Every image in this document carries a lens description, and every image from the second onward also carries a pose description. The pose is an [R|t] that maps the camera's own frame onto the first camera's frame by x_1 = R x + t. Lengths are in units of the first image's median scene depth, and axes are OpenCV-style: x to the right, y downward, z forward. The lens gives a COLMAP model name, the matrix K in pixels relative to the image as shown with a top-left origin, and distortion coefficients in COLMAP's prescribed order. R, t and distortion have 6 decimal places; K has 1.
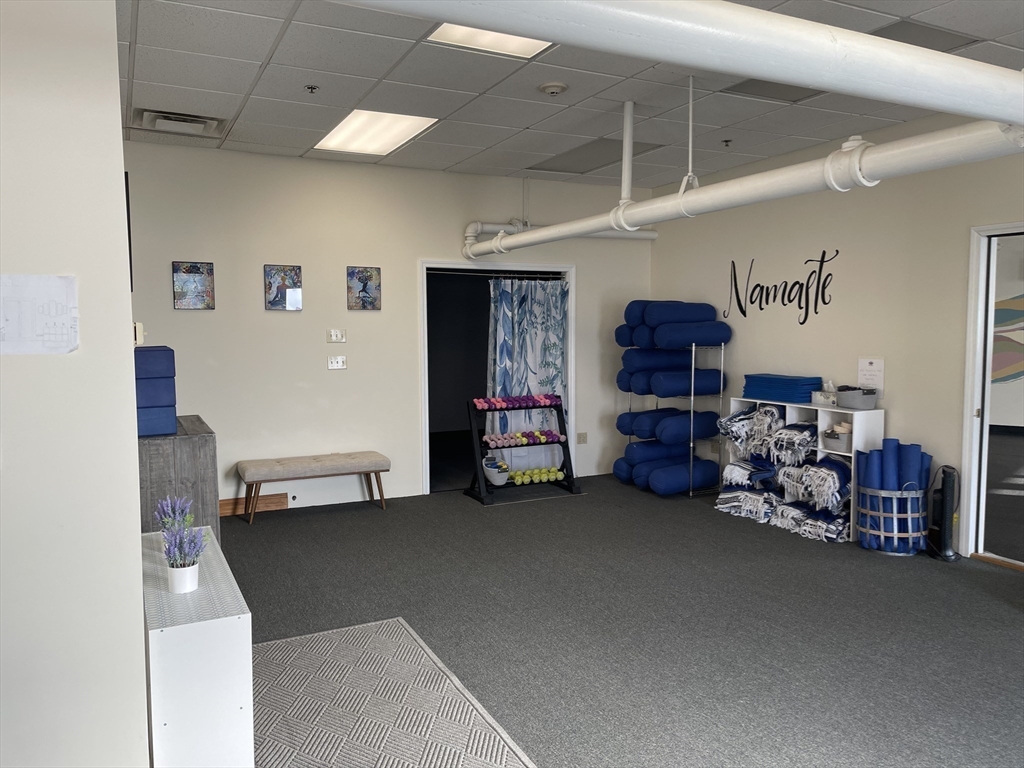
lens RADIAL K [[769.0, 0, 514.7], [0, 769.0, 384.4], [0, 0, 1]] dist [0.094221, -0.119908]
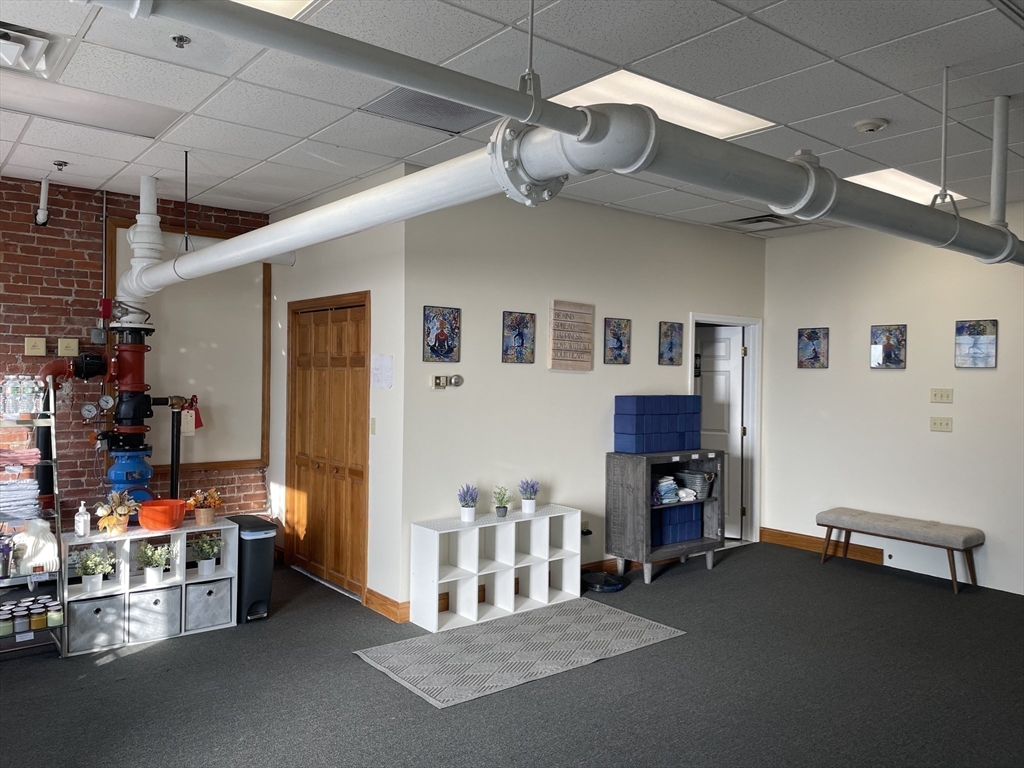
lens RADIAL K [[769.0, 0, 510.5], [0, 769.0, 378.1], [0, 0, 1]] dist [0.094221, -0.119908]
pose [[0.208107, 0.011945, -0.978033, 0.605565], [-0.091732, 0.995757, -0.007357, -0.030322], [0.973795, 0.091248, 0.208319, 0.303537]]
